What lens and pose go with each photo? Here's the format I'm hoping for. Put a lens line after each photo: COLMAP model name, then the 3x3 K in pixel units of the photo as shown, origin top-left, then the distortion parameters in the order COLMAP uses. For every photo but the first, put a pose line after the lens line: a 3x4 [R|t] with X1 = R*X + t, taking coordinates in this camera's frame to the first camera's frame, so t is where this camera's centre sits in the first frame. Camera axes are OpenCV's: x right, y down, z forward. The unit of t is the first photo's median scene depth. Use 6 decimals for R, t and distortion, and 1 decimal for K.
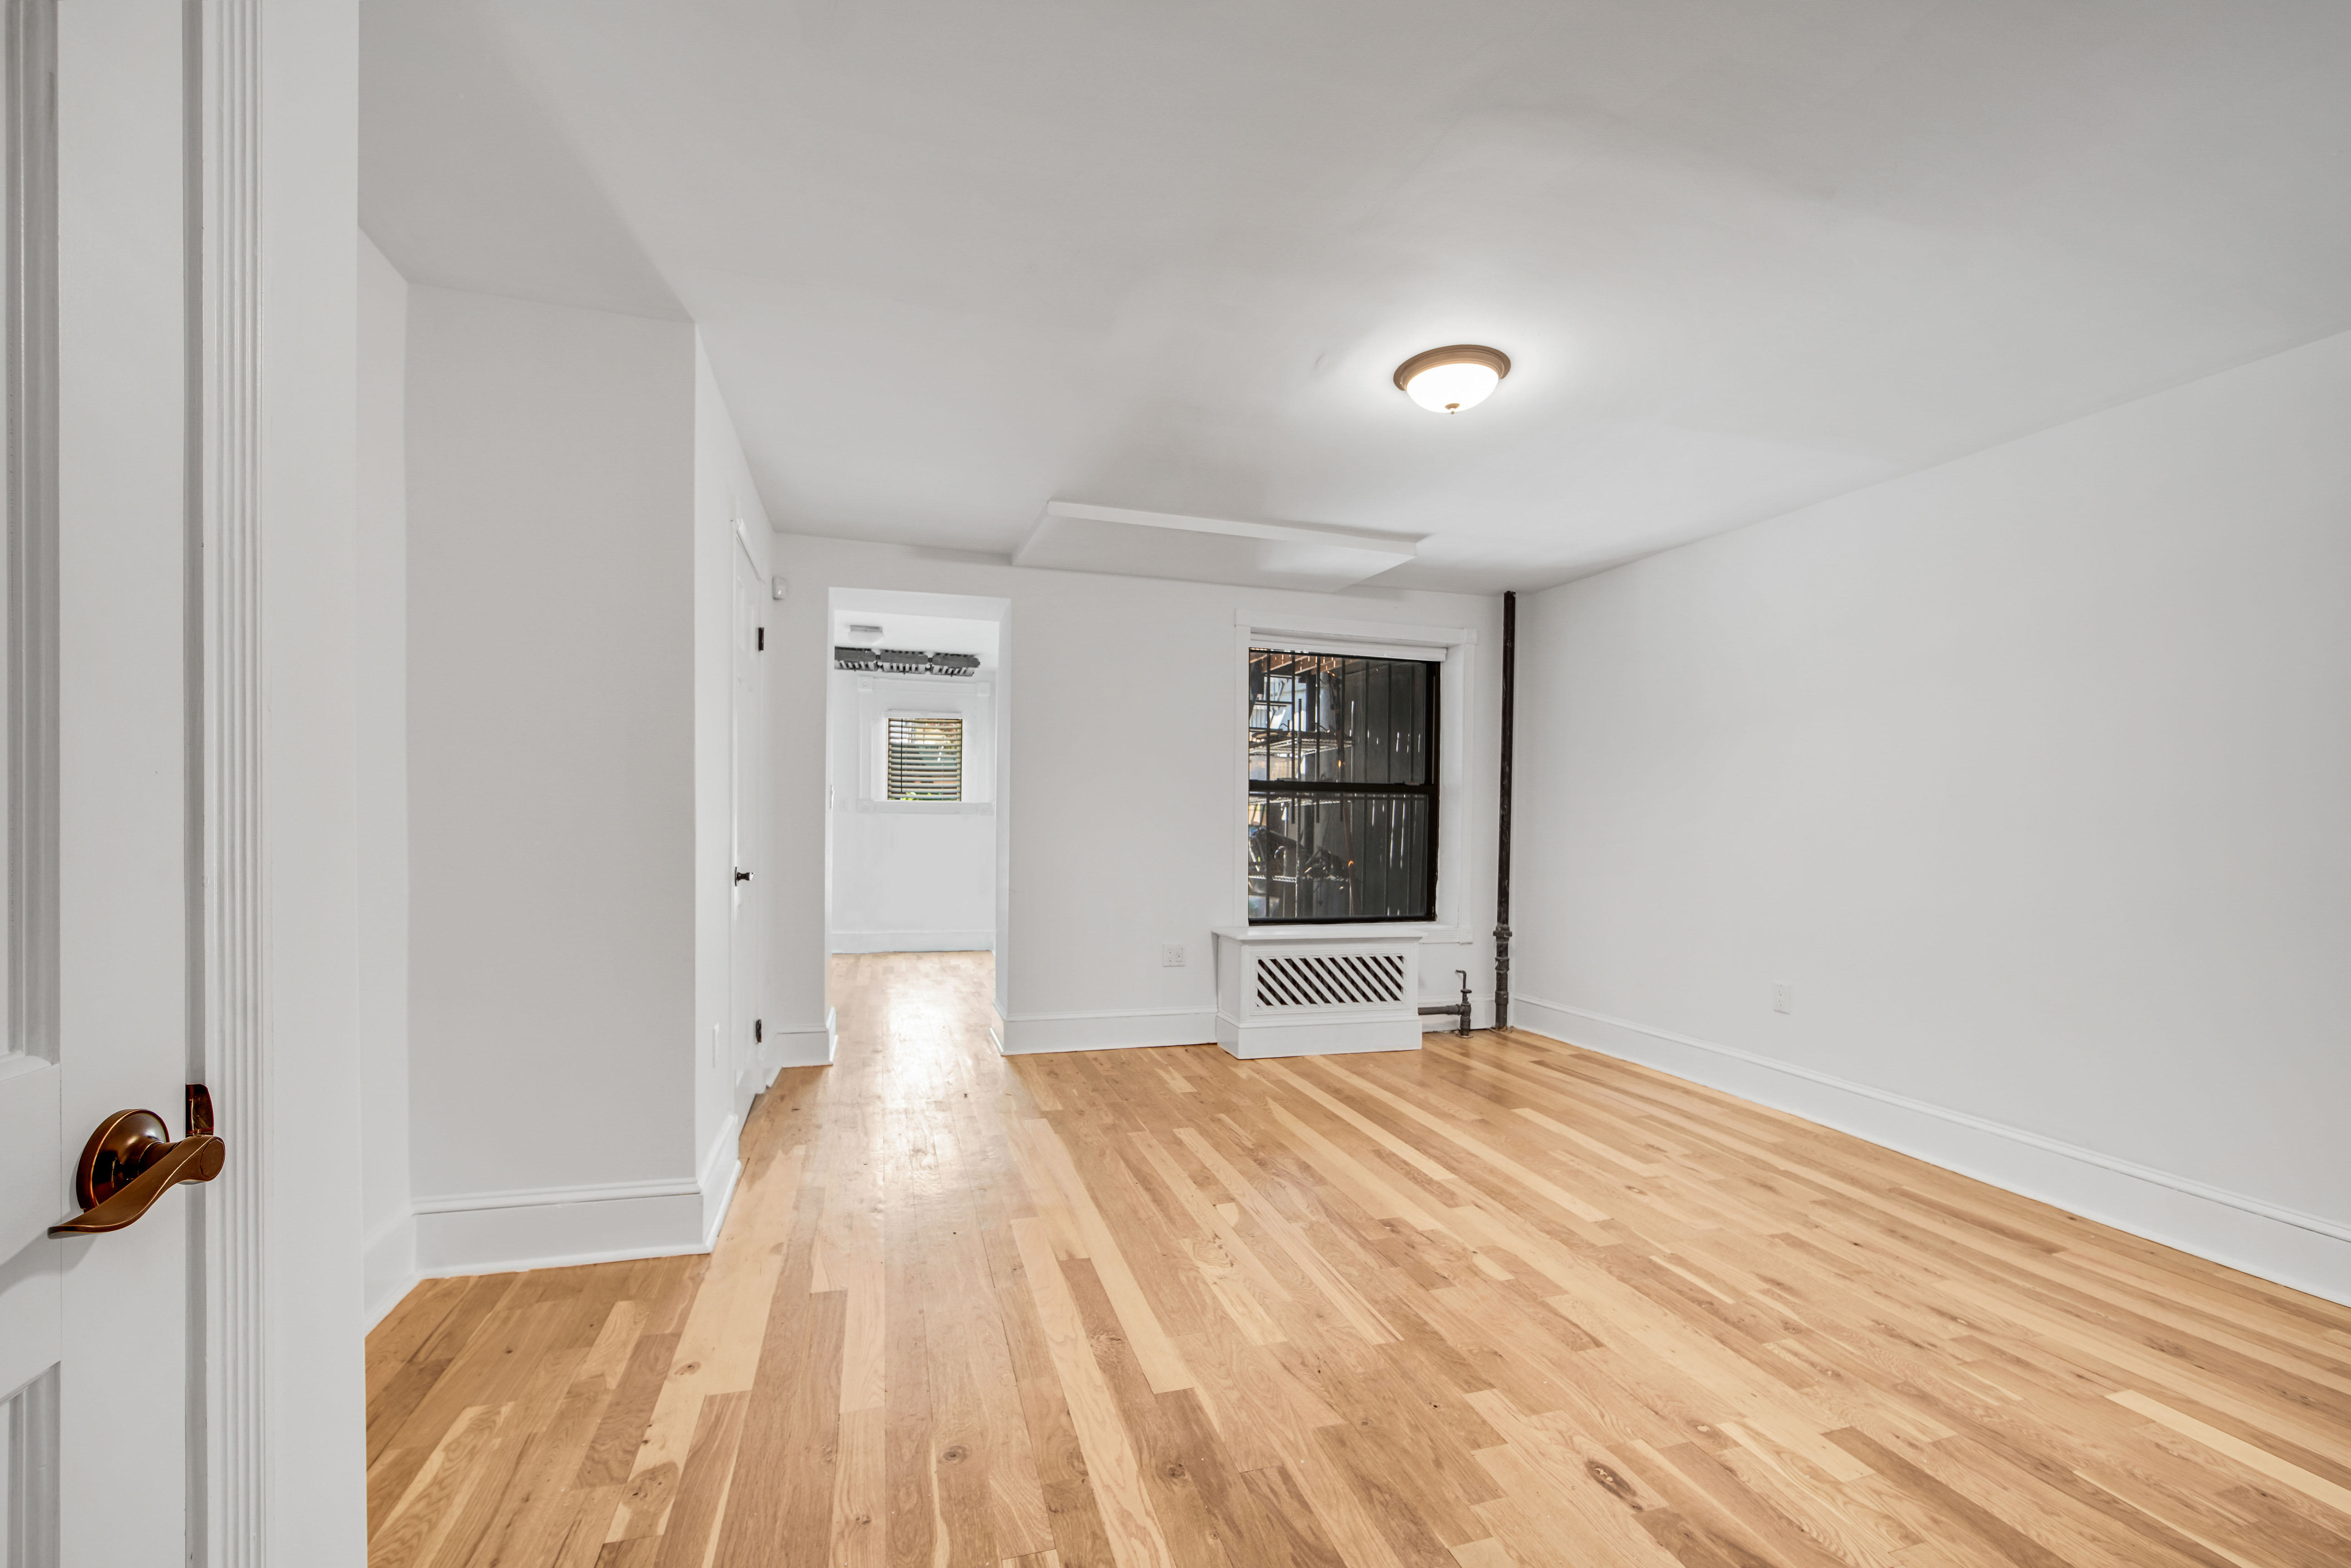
lens RADIAL K [[968.2, 0, 1181.4], [0, 968.2, 791.3], [0, 0, 1]] dist [-0.002988, 0.002045]
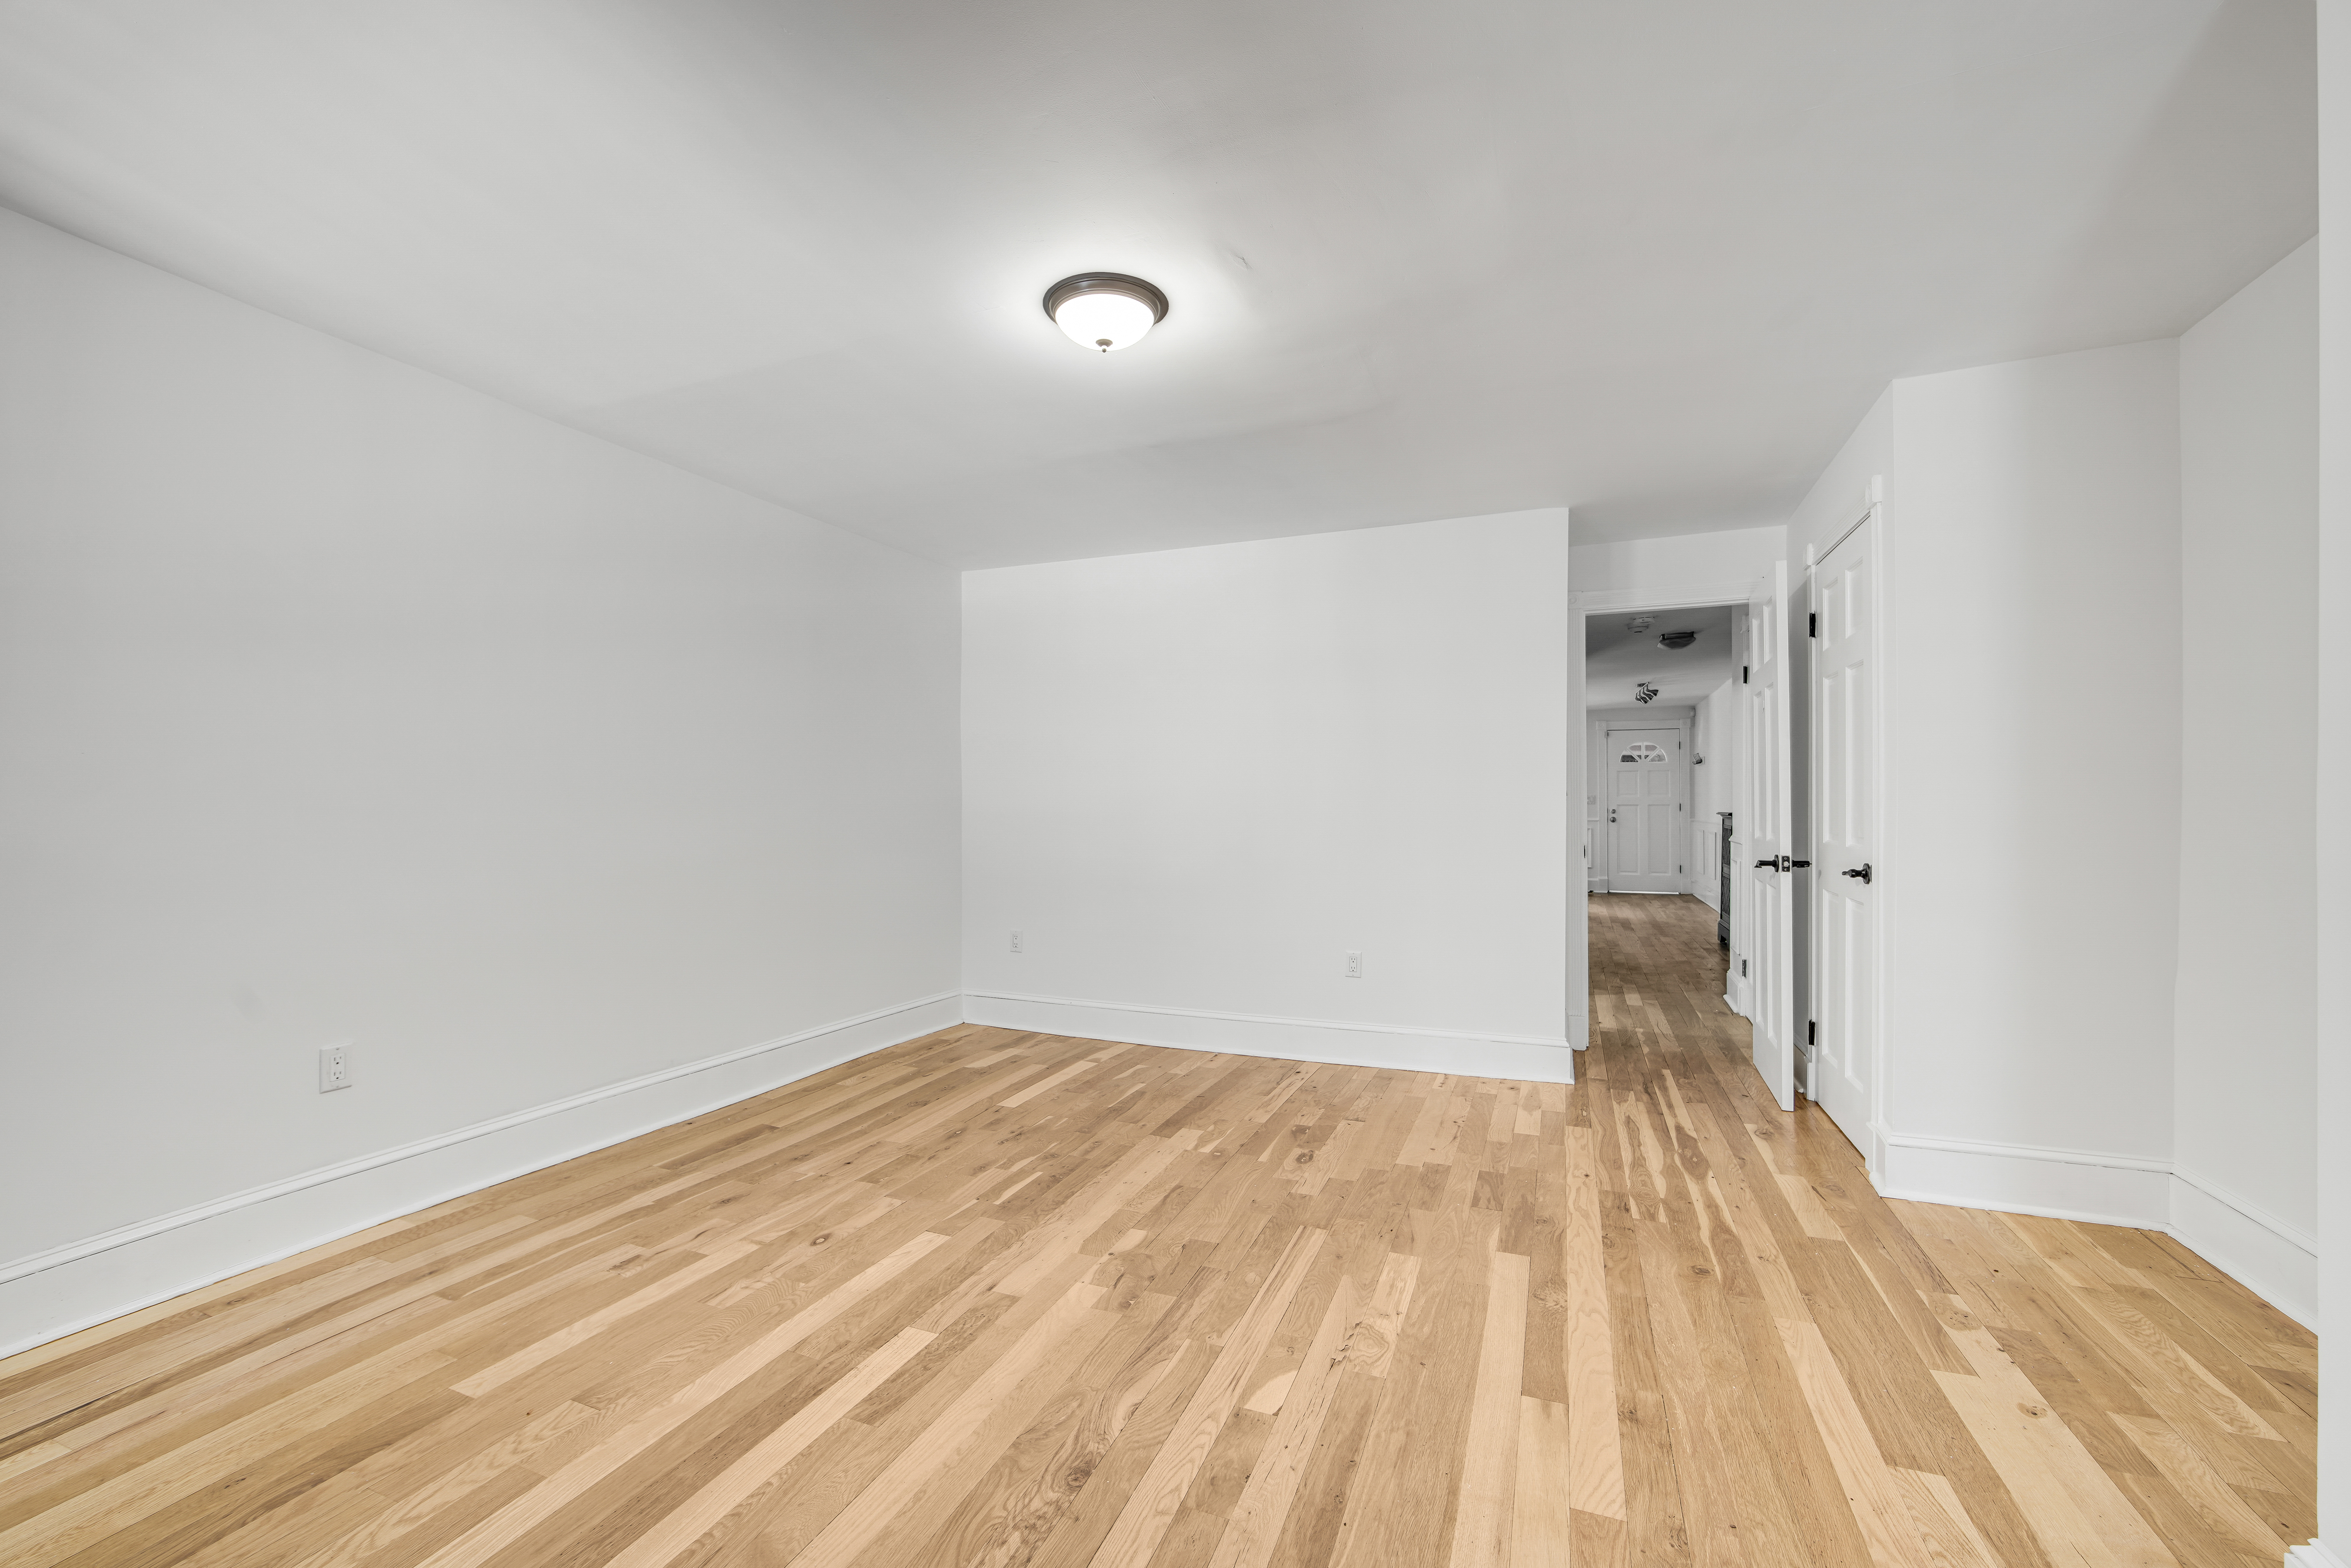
lens RADIAL K [[968.2, 0, 1180.0], [0, 968.2, 773.3], [0, 0, 1]] dist [-0.002988, 0.002045]
pose [[-0.778881, 0.005894, 0.627144, -0.367119], [-0.027423, 0.998679, -0.043444, 0.044094], [-0.626572, -0.051036, -0.777691, 1.799310]]
